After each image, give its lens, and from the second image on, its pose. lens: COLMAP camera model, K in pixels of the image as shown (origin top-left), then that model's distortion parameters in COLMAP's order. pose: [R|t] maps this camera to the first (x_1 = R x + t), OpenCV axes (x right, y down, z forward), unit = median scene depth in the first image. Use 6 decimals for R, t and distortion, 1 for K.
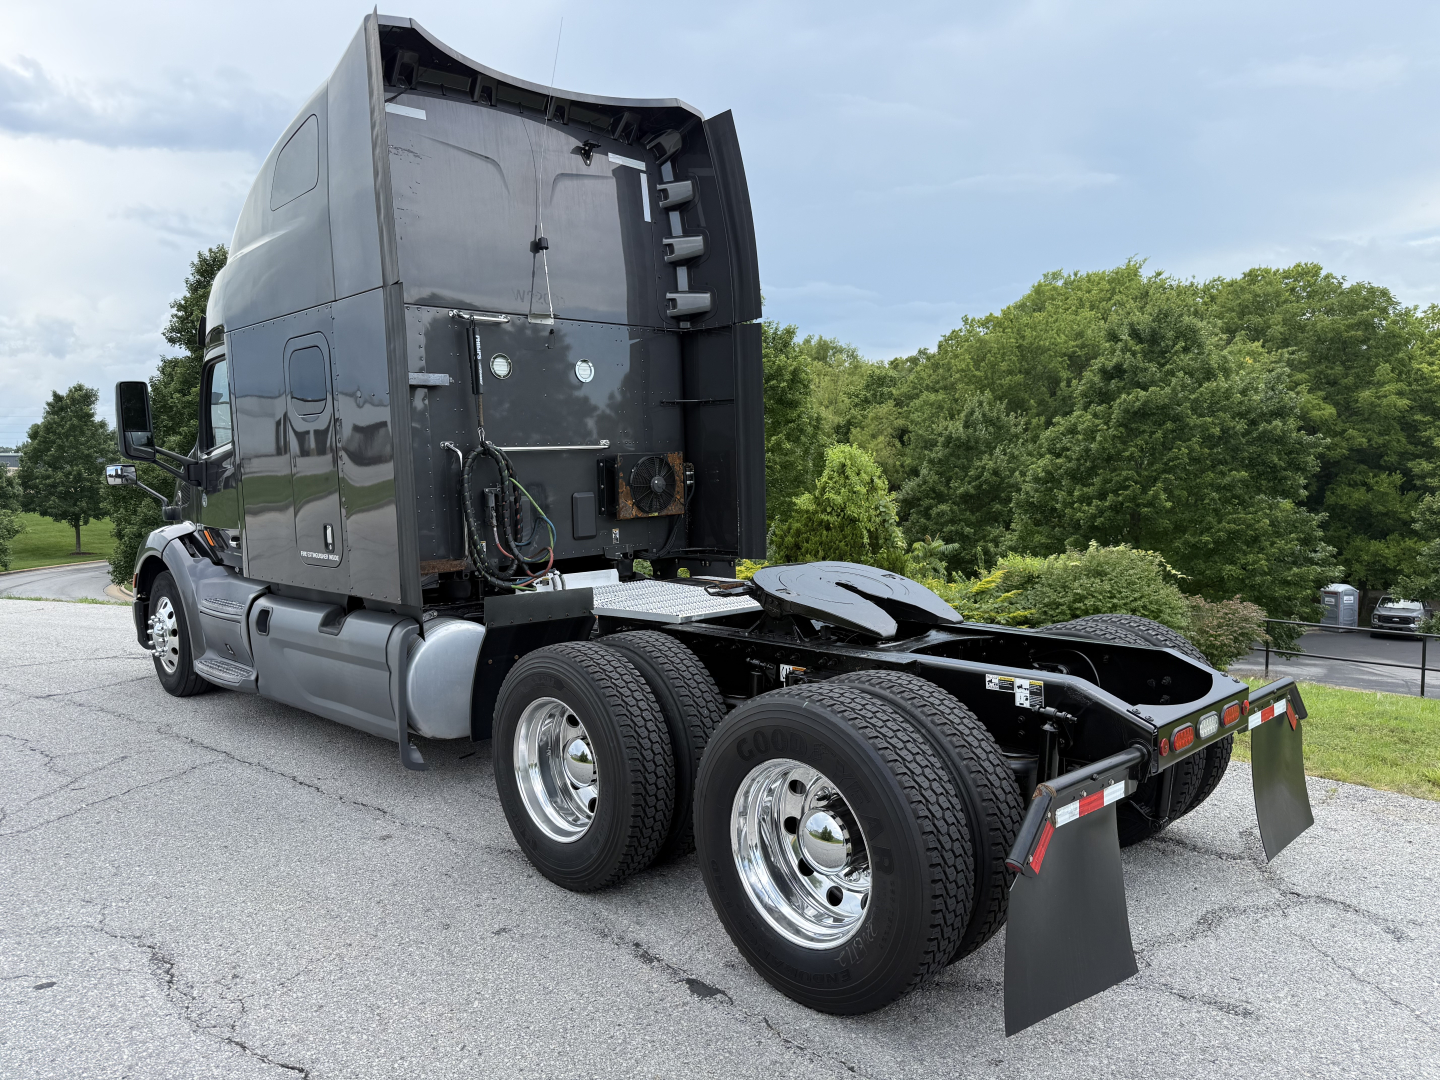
lens RADIAL K [[1018.5, 0, 709.1], [0, 1018.5, 560.2], [0, 0, 1]] dist [0.034902, -0.042503]
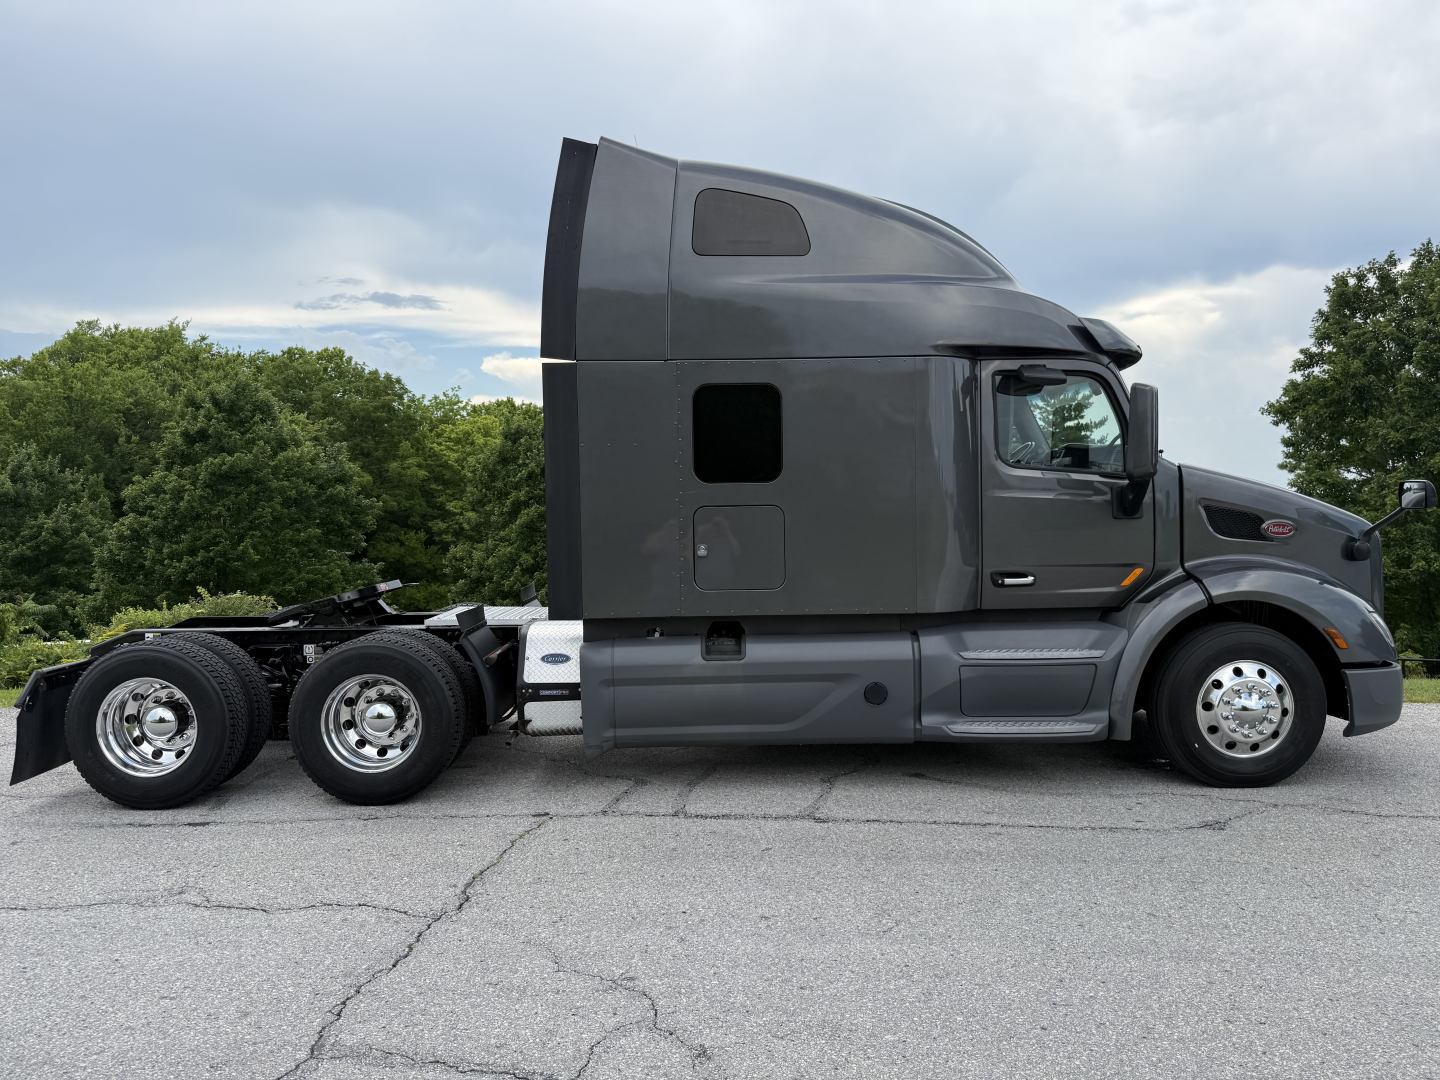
lens RADIAL K [[1036.8, 0, 720.0], [0, 1036.8, 540.0], [0, 0, 1]] dist [0.056792, -0.051893]
pose [[0.636186, -0.011347, 0.771452, -0.103279], [0.072030, 0.996398, -0.044745, 0.011944], [-0.768166, 0.084034, 0.634712, -0.104069]]
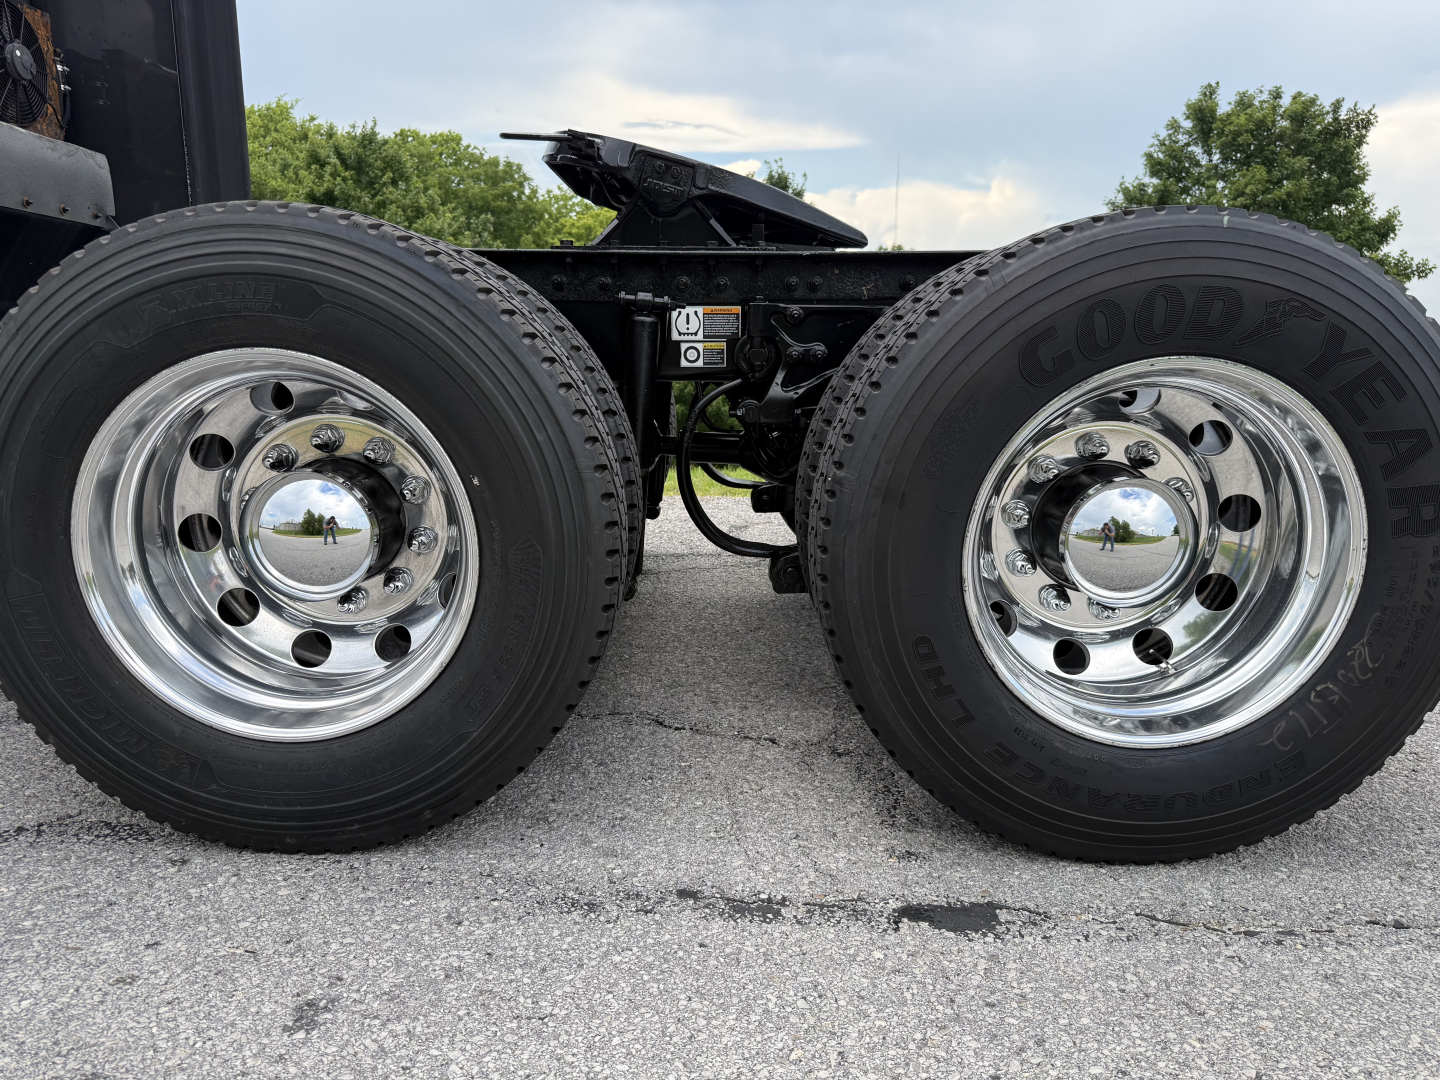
lens RADIAL K [[1018.5, 0, 709.1], [0, 1018.5, 560.2], [0, 0, 1]] dist [0.034902, -0.042503]
pose [[0.698056, -0.128712, 0.704380, -0.048461], [0.045700, 0.989714, 0.135562, 0.026720], [-0.714583, -0.062440, 0.696759, 0.102340]]
